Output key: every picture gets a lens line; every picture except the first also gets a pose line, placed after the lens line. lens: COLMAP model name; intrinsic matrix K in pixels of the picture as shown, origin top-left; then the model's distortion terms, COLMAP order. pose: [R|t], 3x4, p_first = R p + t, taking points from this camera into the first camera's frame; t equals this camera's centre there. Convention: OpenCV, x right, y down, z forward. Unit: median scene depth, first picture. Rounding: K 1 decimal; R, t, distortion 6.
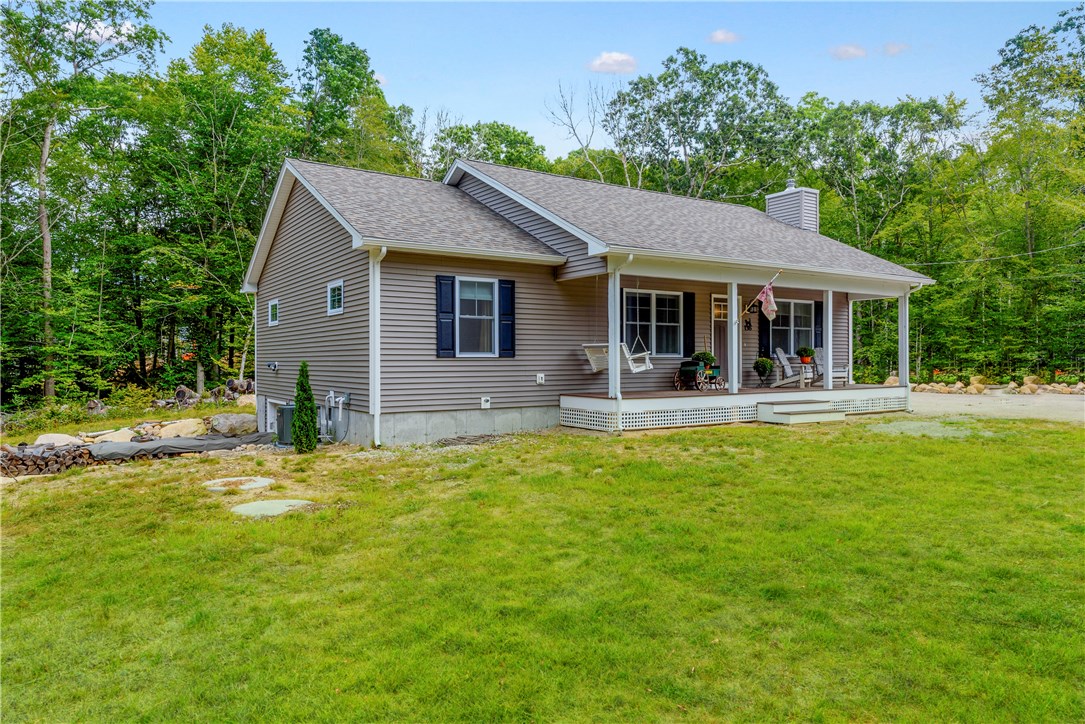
lens RADIAL K [[706.6, 0, 542.5], [0, 706.6, 362.0], [0, 0, 1]] dist [-0.023351, -0.001081]
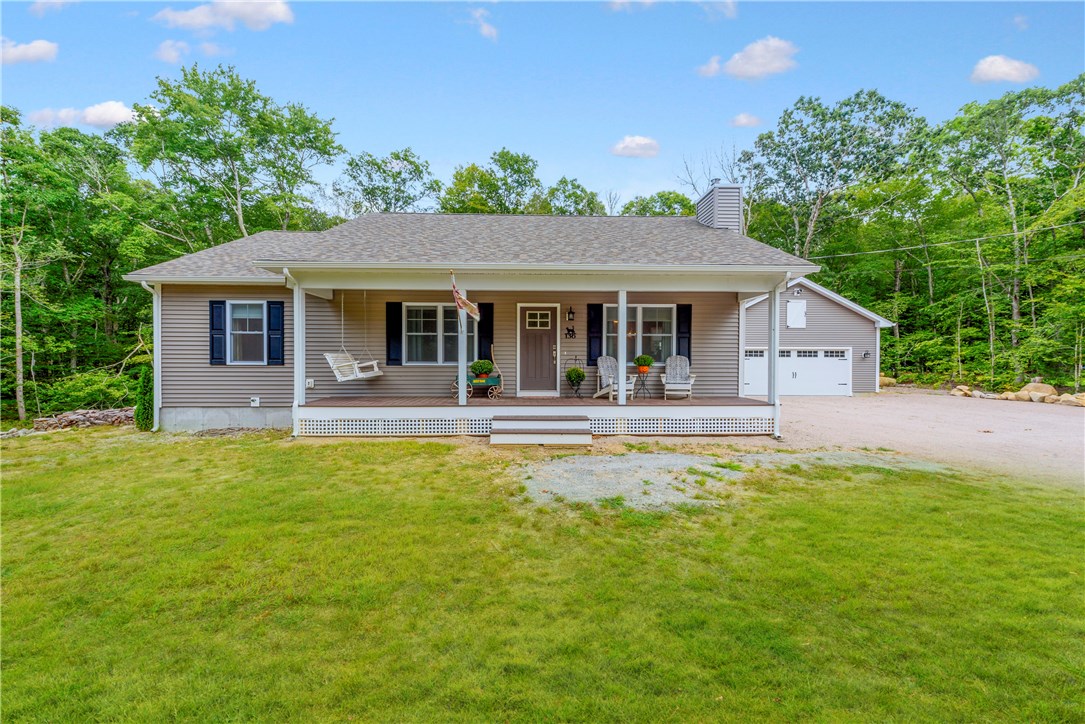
lens RADIAL K [[437.2, 0, 542.5], [0, 437.2, 362.0], [0, 0, 1]] dist [0.000382, -0.000070]
pose [[0.854855, 0.007359, -0.518815, 0.735393], [-0.007873, 0.999968, 0.001210, -0.016587], [0.518808, 0.003050, 0.854886, 0.603620]]
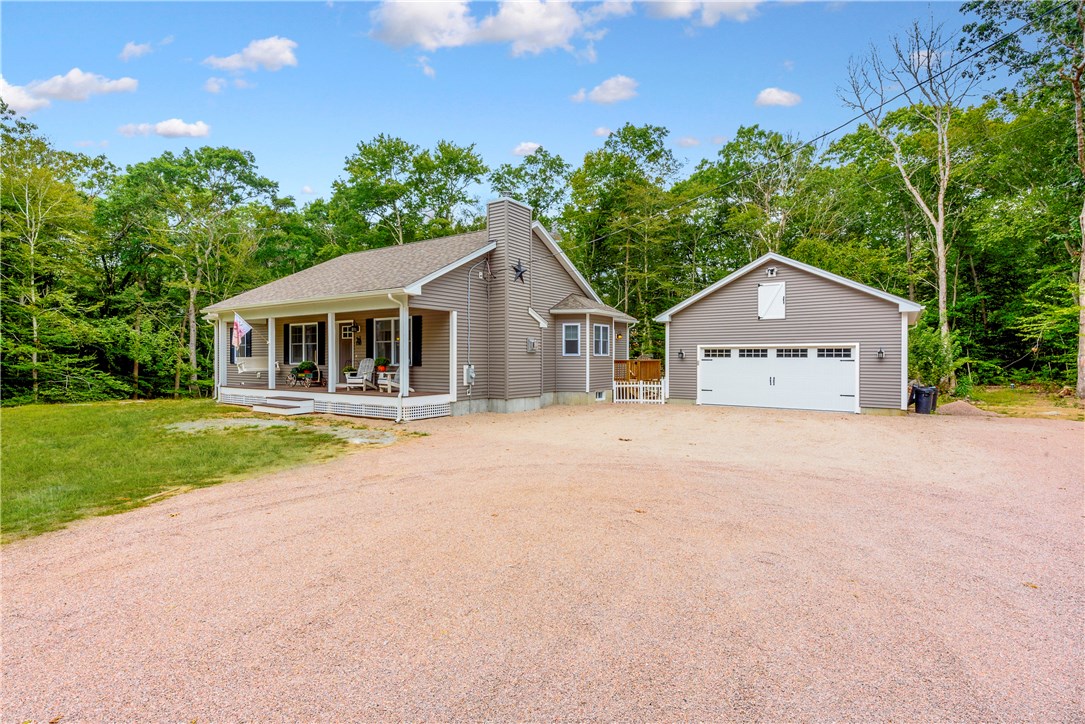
lens RADIAL K [[569.0, 0, 542.5], [0, 569.0, 362.0], [0, 0, 1]] dist [0.001568, 0.000062]
pose [[0.350797, -0.001227, -0.936451, 3.141670], [-0.009070, 0.999948, -0.004708, -0.012746], [0.936407, 0.010145, 0.350768, 2.010837]]
